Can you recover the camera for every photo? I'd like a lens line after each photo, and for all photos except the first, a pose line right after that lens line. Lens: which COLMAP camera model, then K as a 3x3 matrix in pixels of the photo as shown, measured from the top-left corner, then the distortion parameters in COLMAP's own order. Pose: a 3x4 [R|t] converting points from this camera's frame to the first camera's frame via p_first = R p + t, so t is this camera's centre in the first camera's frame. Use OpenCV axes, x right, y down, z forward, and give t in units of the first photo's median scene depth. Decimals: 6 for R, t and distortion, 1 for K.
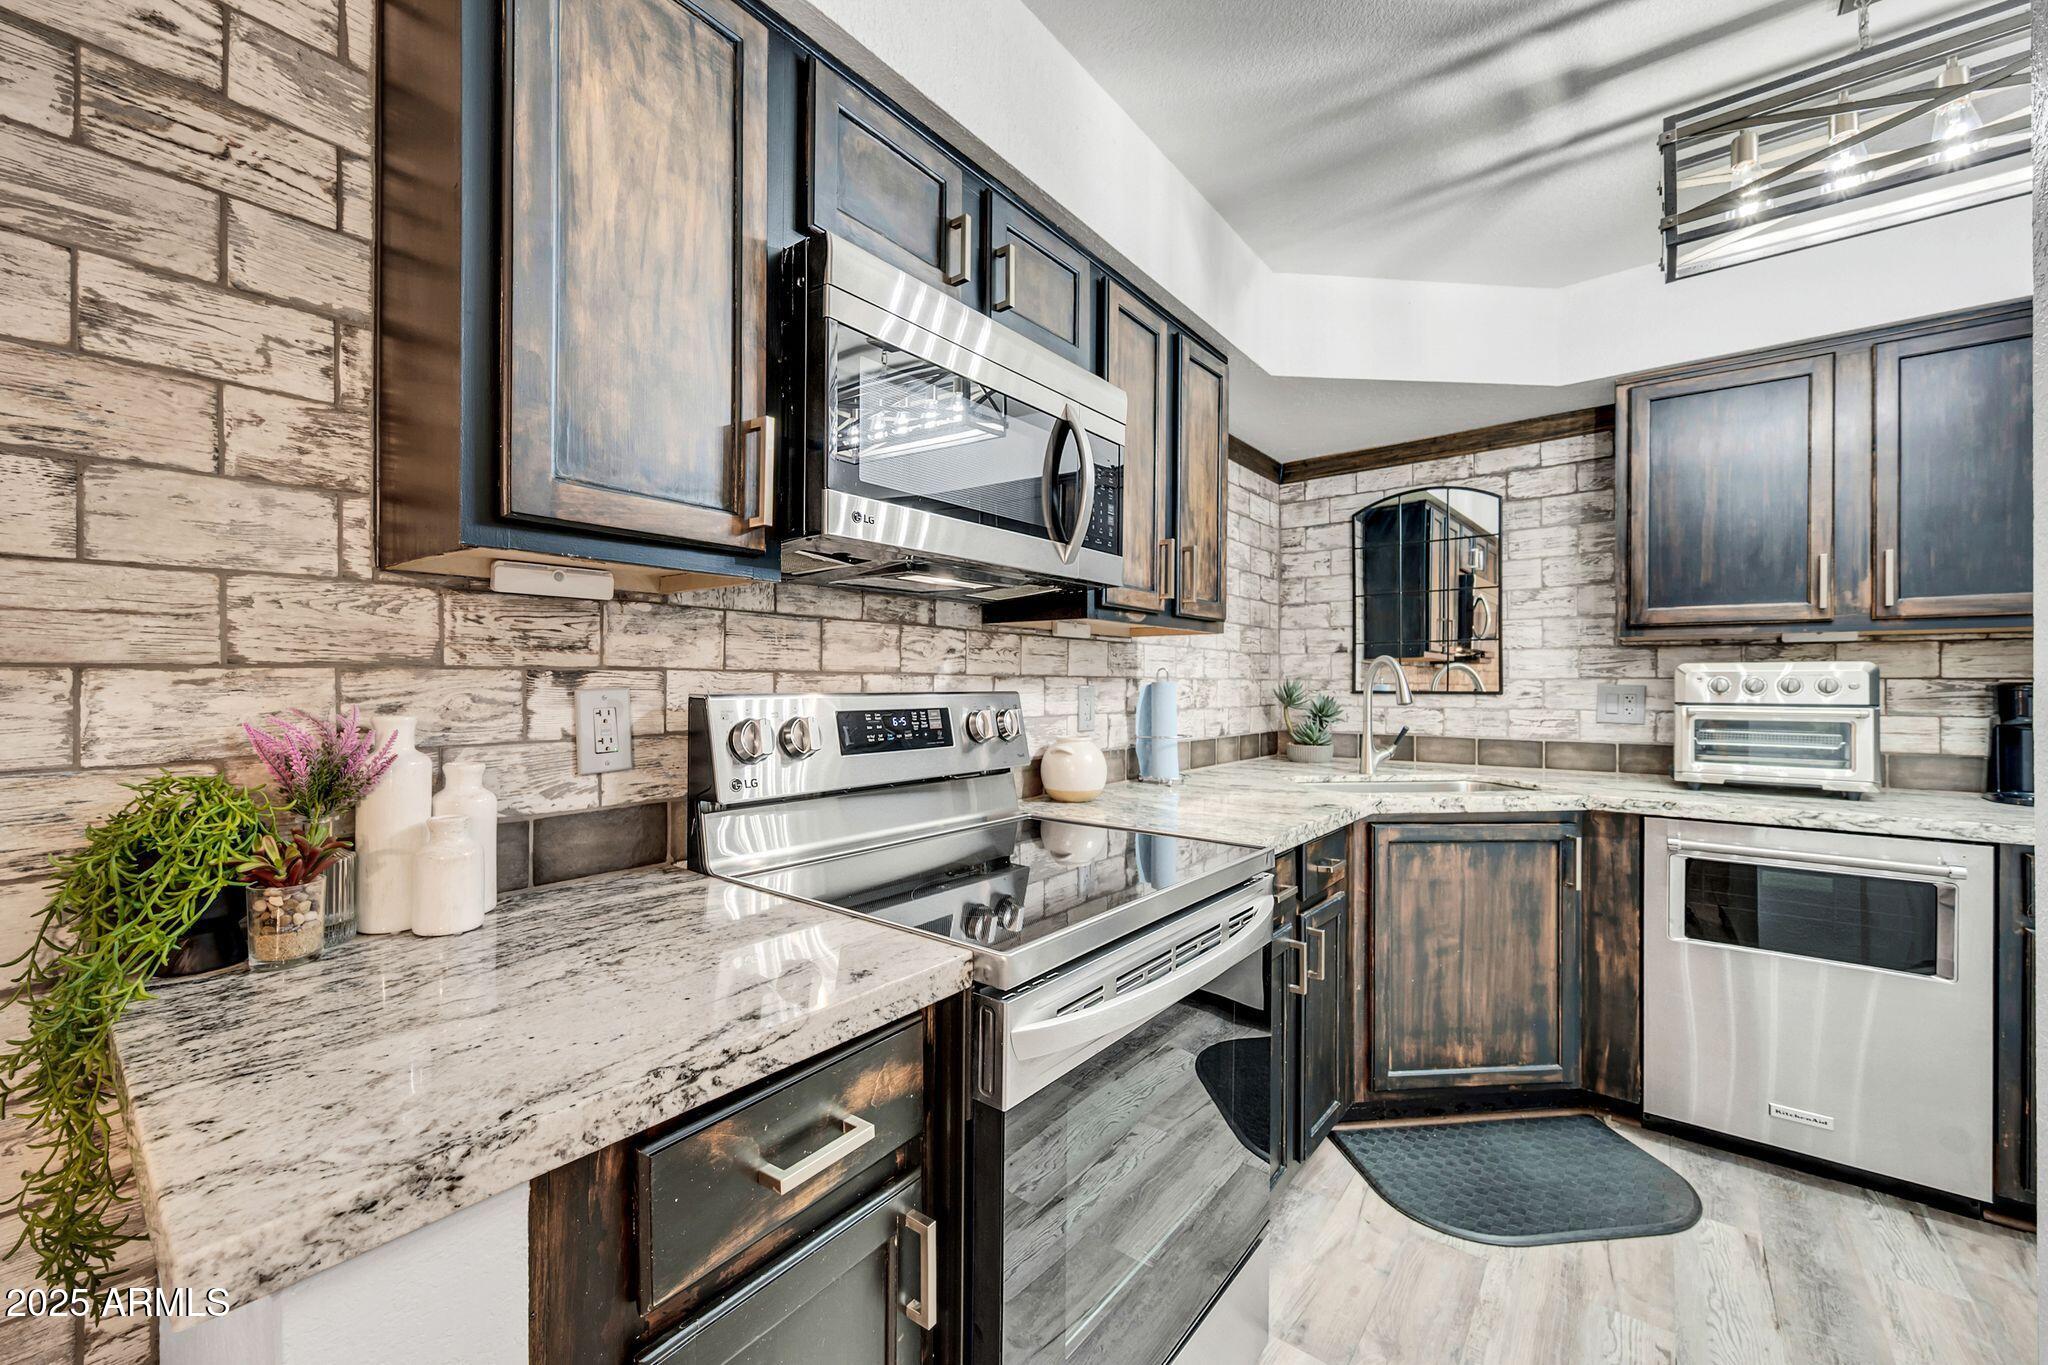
lens RADIAL K [[800.3, 0, 1027.5], [0, 800.3, 679.5], [0, 0, 1]] dist [-0.000870, 0.000223]
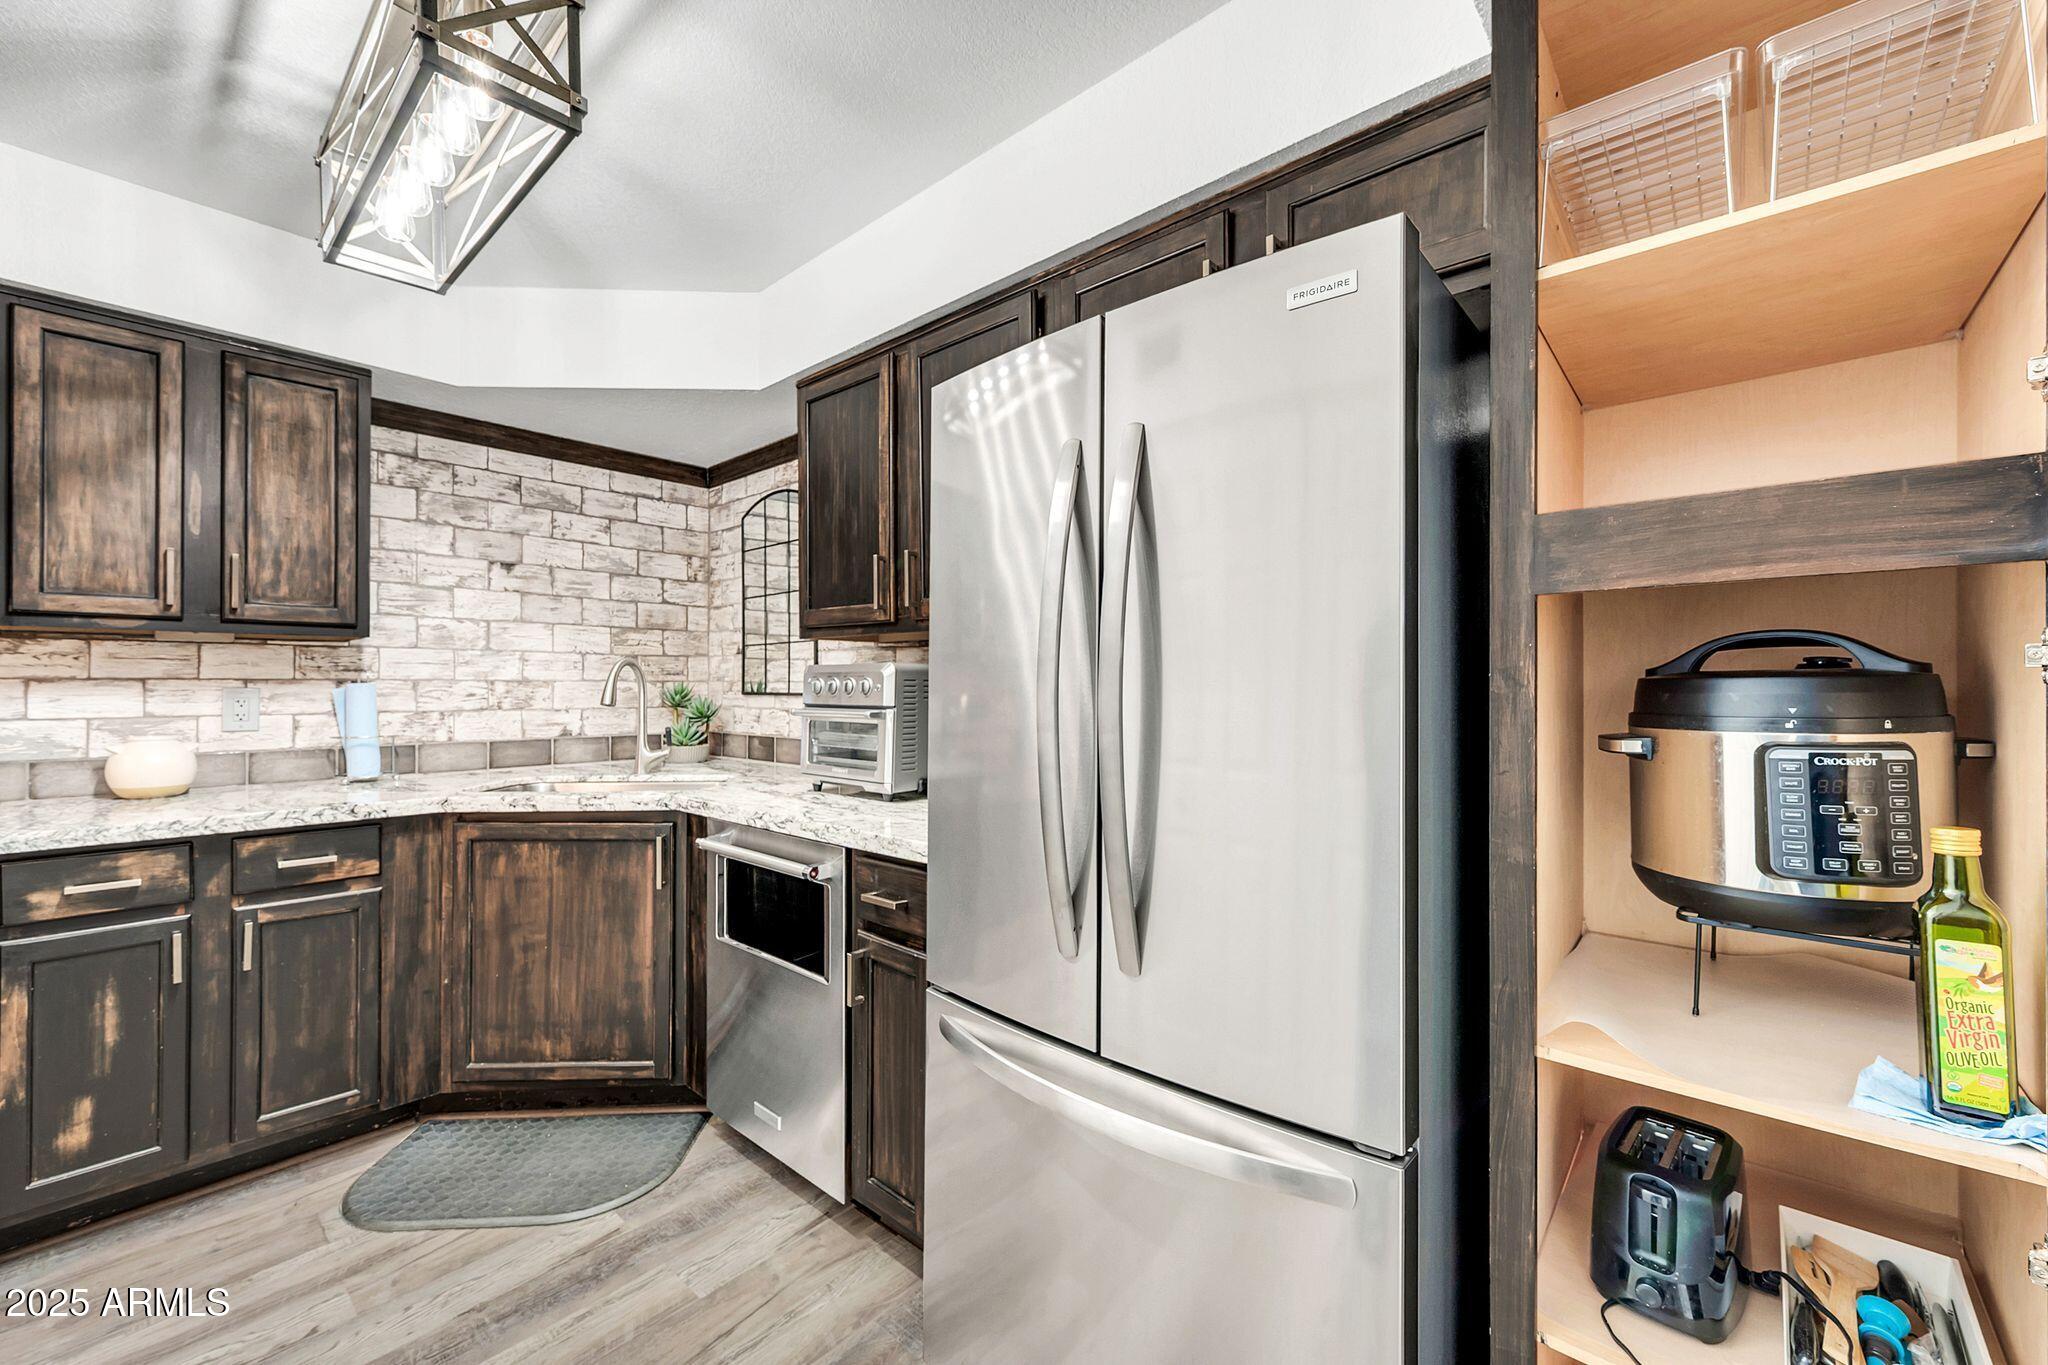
lens RADIAL K [[800.3, 0, 963.2], [0, 800.3, 687.3], [0, 0, 1]] dist [-0.000870, 0.000223]
pose [[0.998419, -0.002932, -0.056137, 1.135582], [0.003284, 0.999975, 0.006186, 0.003552], [0.056117, -0.006360, 0.998404, 0.013960]]
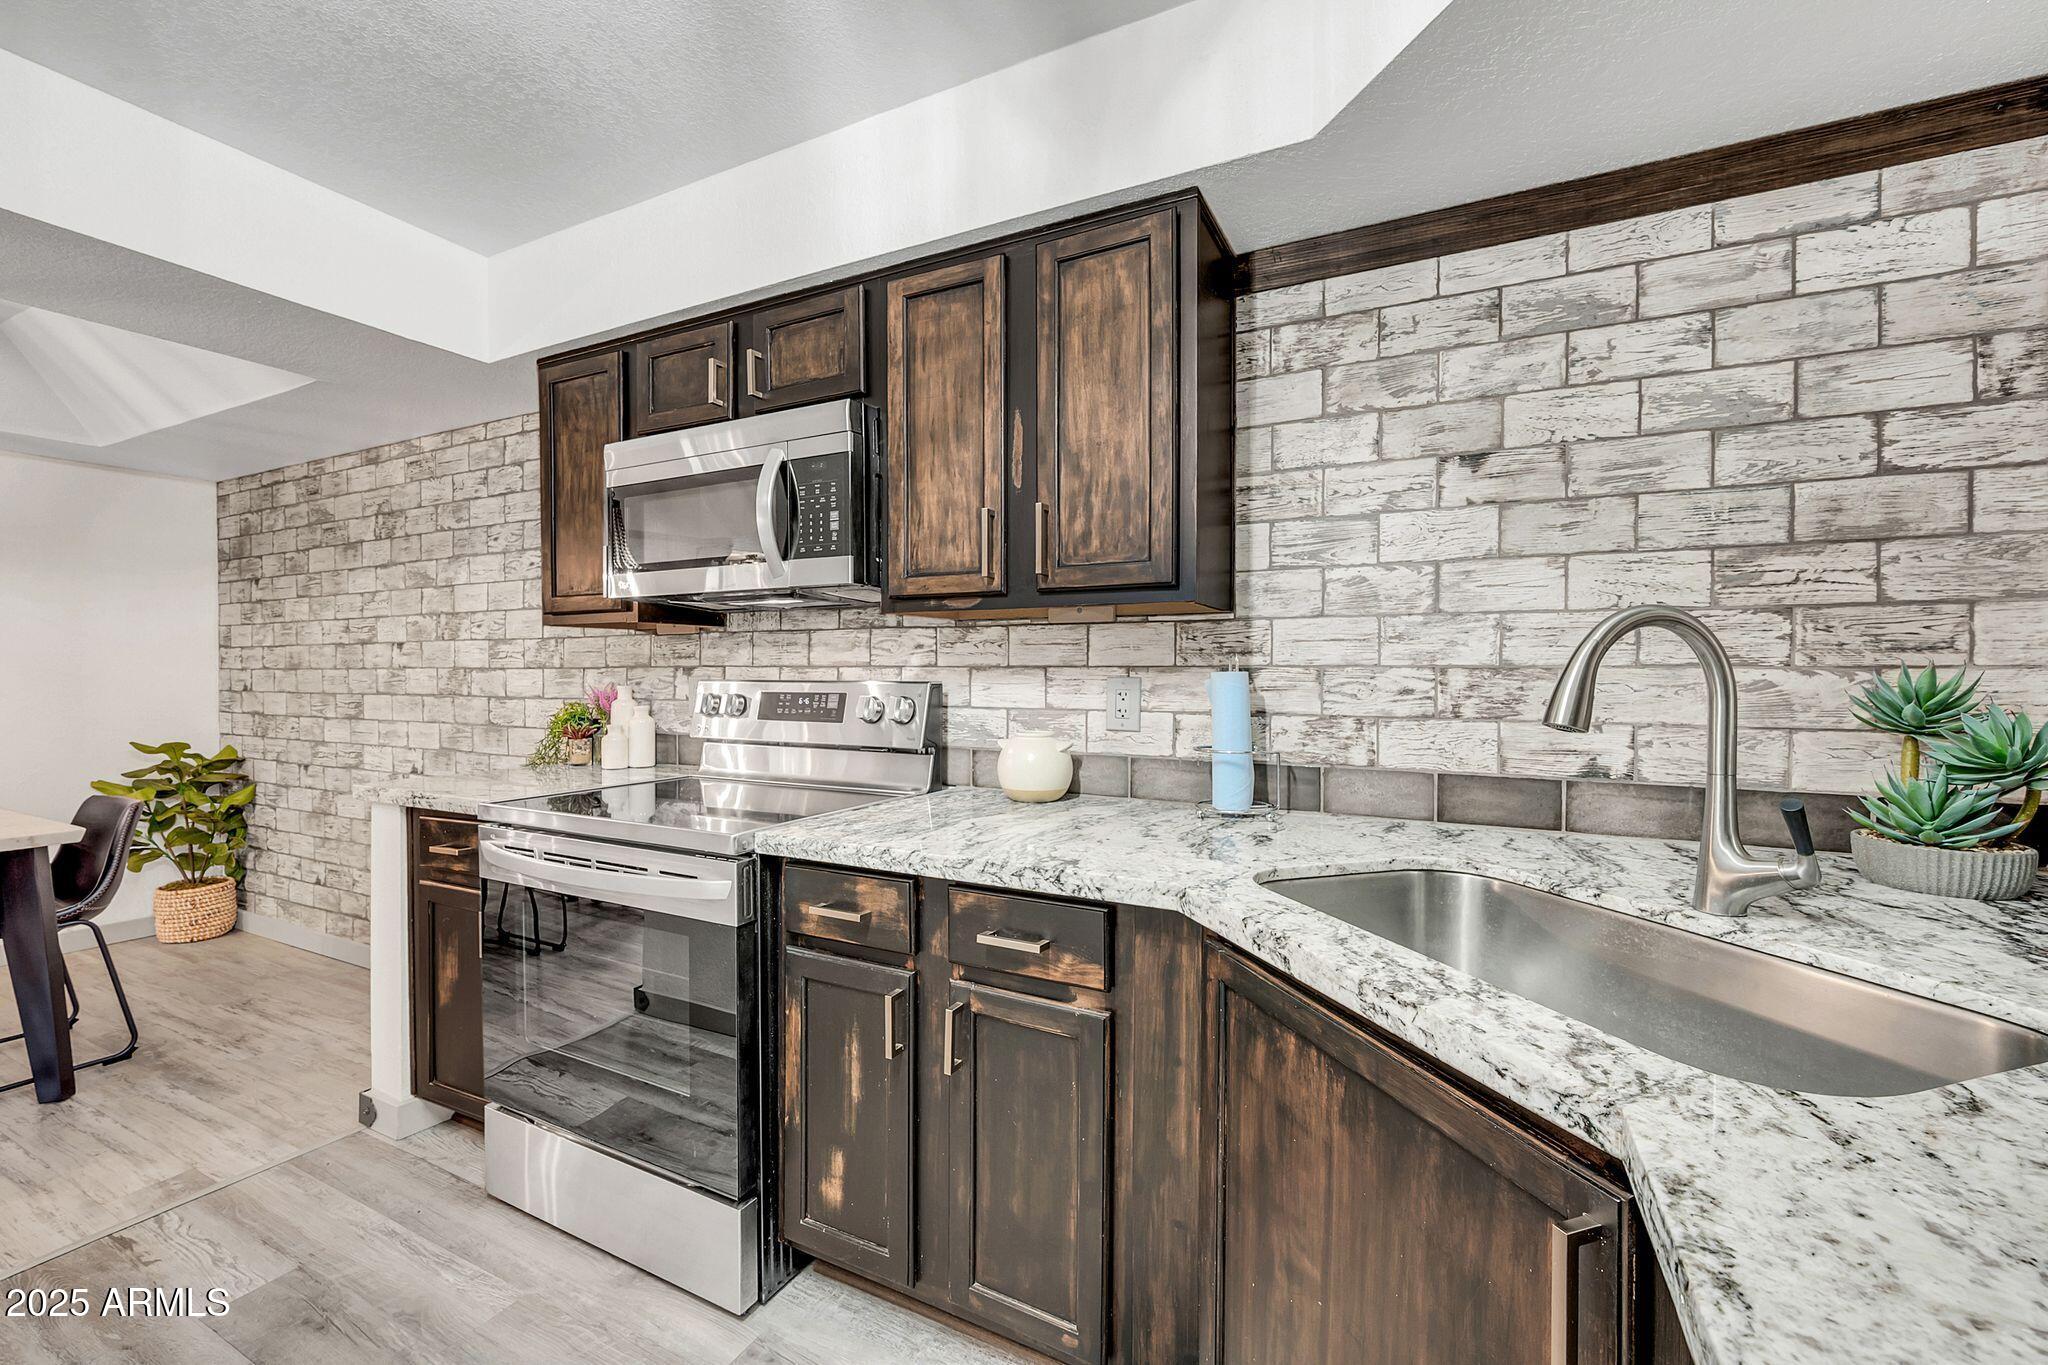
lens RADIAL K [[800.3, 0, 1028.6], [0, 800.3, 678.6], [0, 0, 1]] dist [-0.000870, 0.000223]
pose [[0.224965, 0.005473, -0.974351, 0.924239], [0.001808, 0.999980, 0.006035, 0.003901], [0.974365, -0.003119, 0.224951, 0.757534]]
